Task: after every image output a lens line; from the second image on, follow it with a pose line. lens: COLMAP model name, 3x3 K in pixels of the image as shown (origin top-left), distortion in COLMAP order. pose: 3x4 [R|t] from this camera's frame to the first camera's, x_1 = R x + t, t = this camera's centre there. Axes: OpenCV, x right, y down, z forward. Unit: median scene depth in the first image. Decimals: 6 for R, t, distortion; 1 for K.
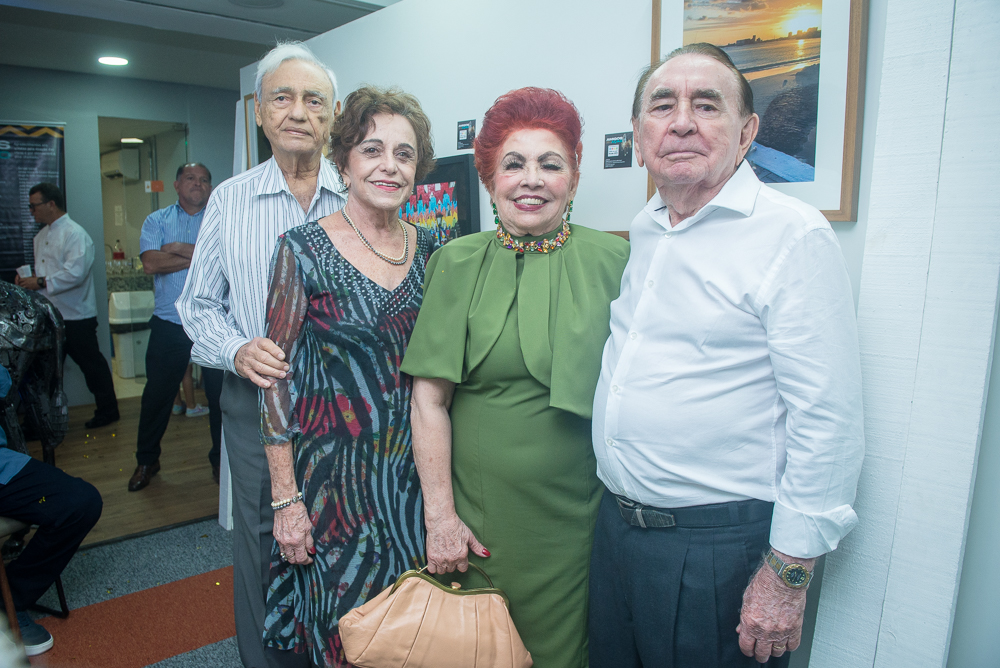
lens RADIAL K [[674.1, 0, 498.3], [0, 674.1, 307.6], [0, 0, 1]] dist [-0.026247, -0.000931]
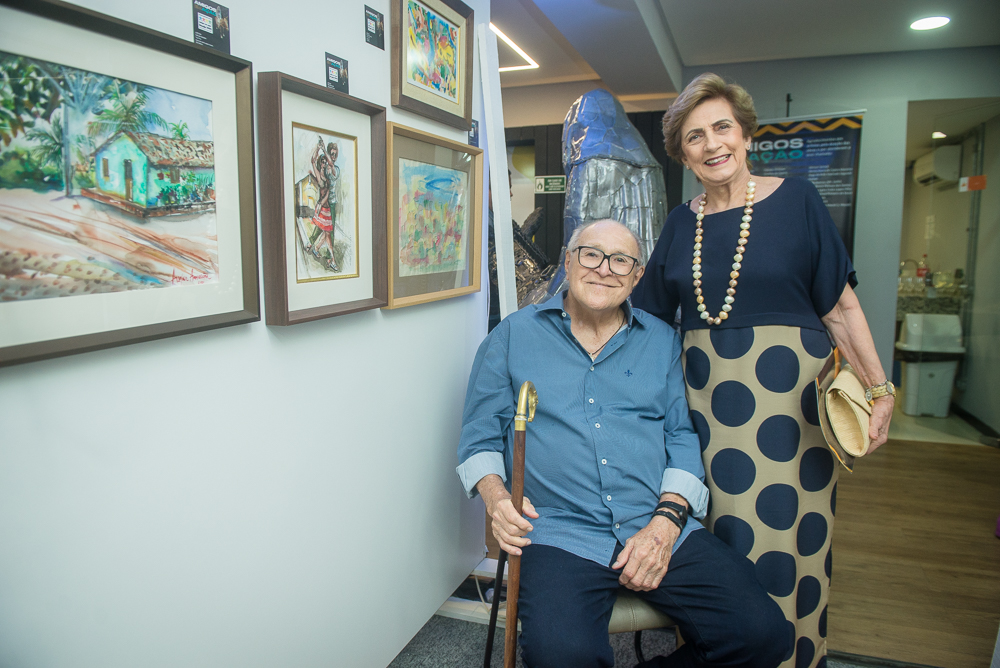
lens RADIAL K [[674.1, 0, 498.3], [0, 674.1, 307.6], [0, 0, 1]] dist [-0.026247, -0.000931]
pose [[0.458048, 0.088711, -0.884490, -0.073928], [-0.111273, 0.992904, 0.041960, -0.009919], [0.881936, 0.079200, 0.464669, 0.171350]]
